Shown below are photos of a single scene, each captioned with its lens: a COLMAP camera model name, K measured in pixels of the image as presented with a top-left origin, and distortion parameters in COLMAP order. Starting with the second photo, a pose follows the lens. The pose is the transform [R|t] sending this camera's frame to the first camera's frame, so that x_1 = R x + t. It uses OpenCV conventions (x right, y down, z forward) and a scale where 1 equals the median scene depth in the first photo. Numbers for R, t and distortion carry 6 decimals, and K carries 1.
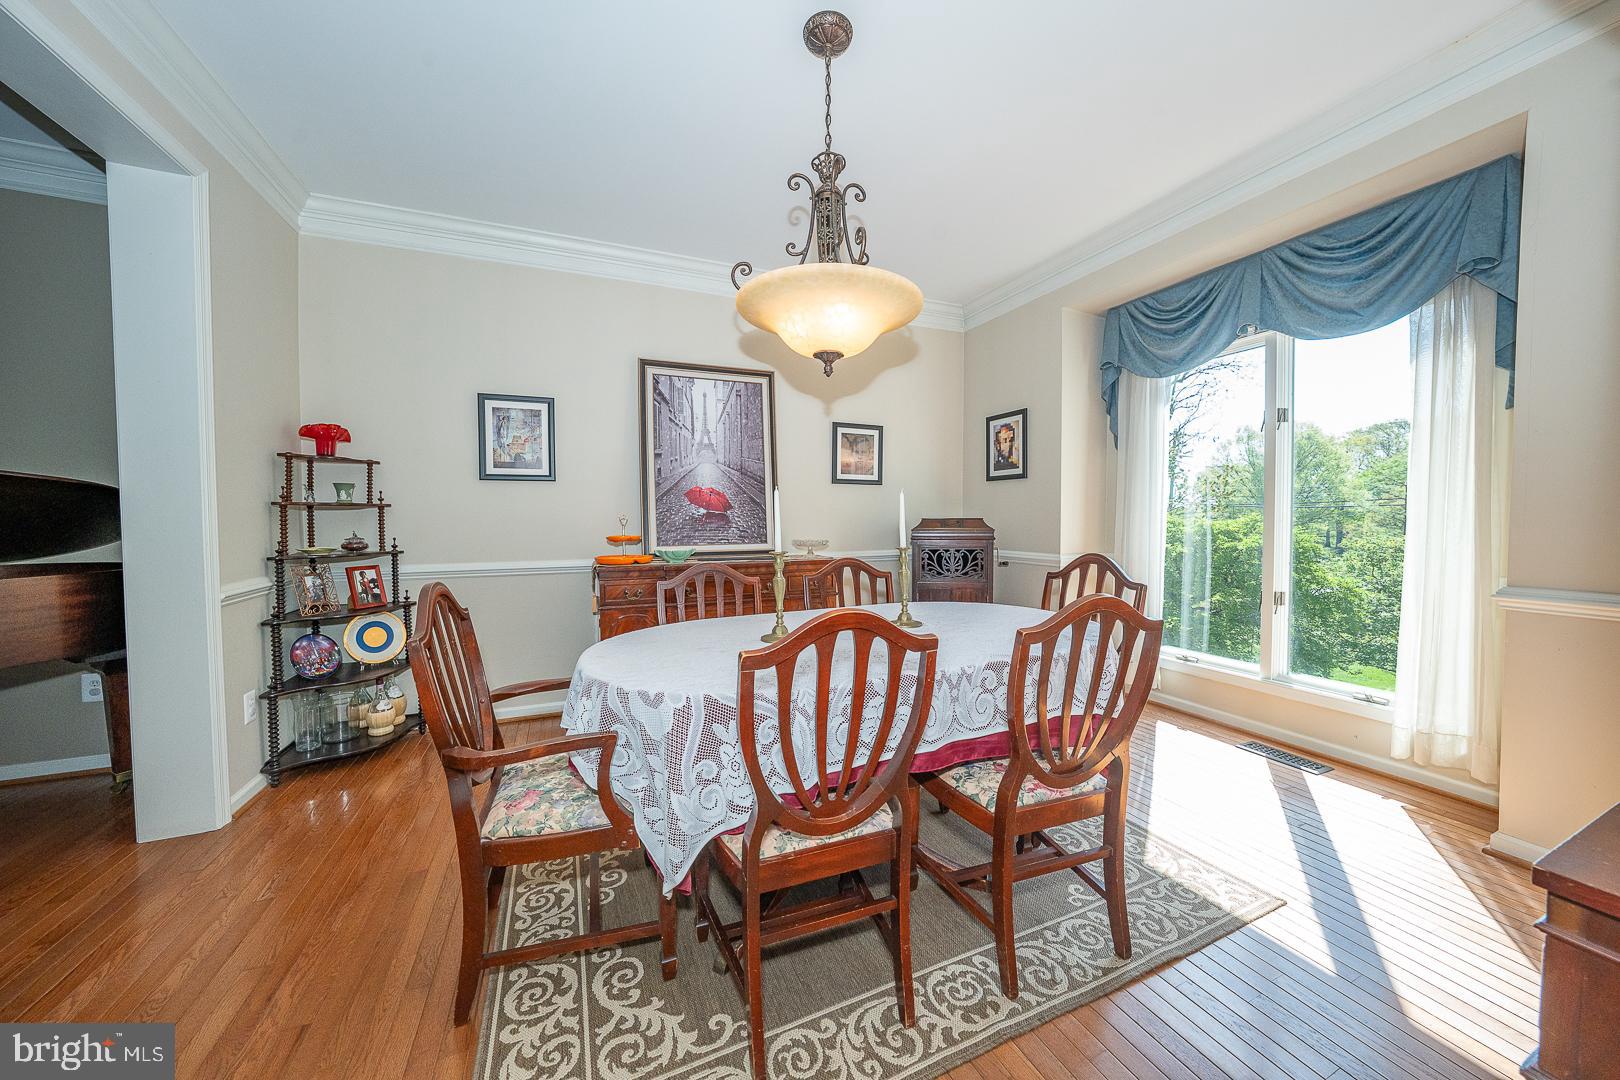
lens RADIAL K [[560.1, 0, 811.4], [0, 560.1, 537.0], [0, 0, 1]] dist [-0.014298, -0.000017]
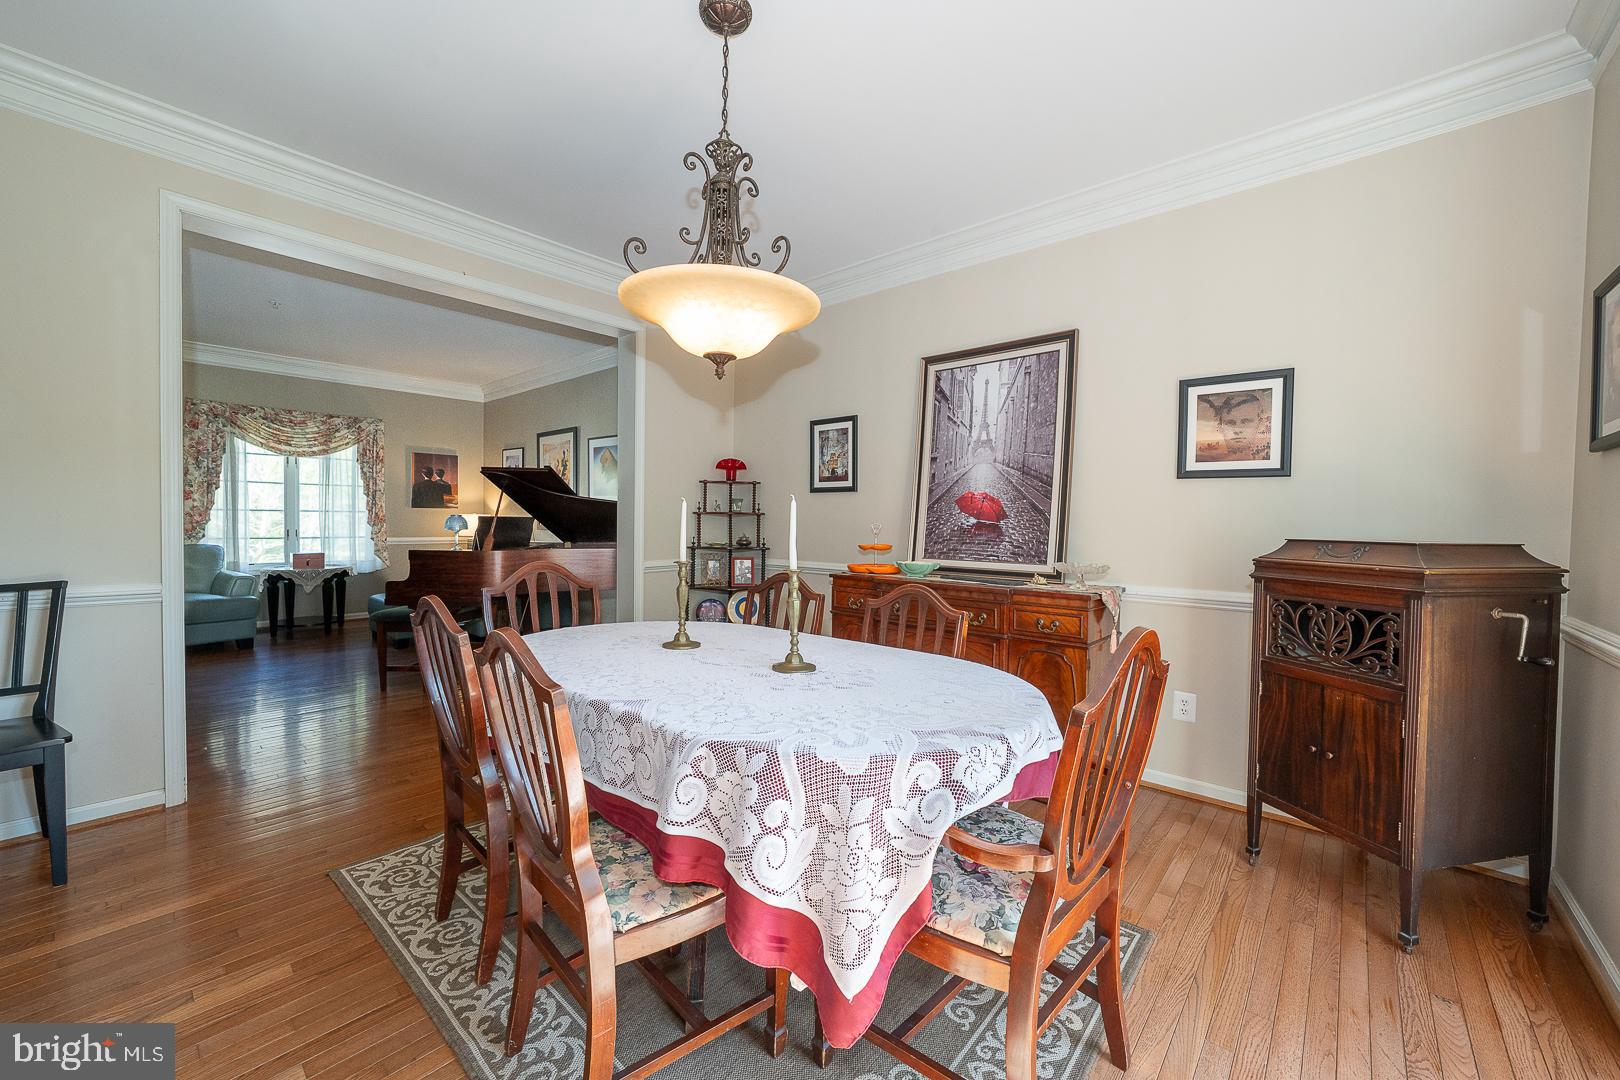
lens RADIAL K [[631.0, 0, 801.8], [0, 631.0, 533.1], [0, 0, 1]] dist [-0.004829, -0.000241]
pose [[0.425898, 0.030218, -0.904266, 0.561529], [-0.042815, 0.998996, 0.013218, -0.028986], [0.903758, 0.033087, 0.426764, 0.359596]]
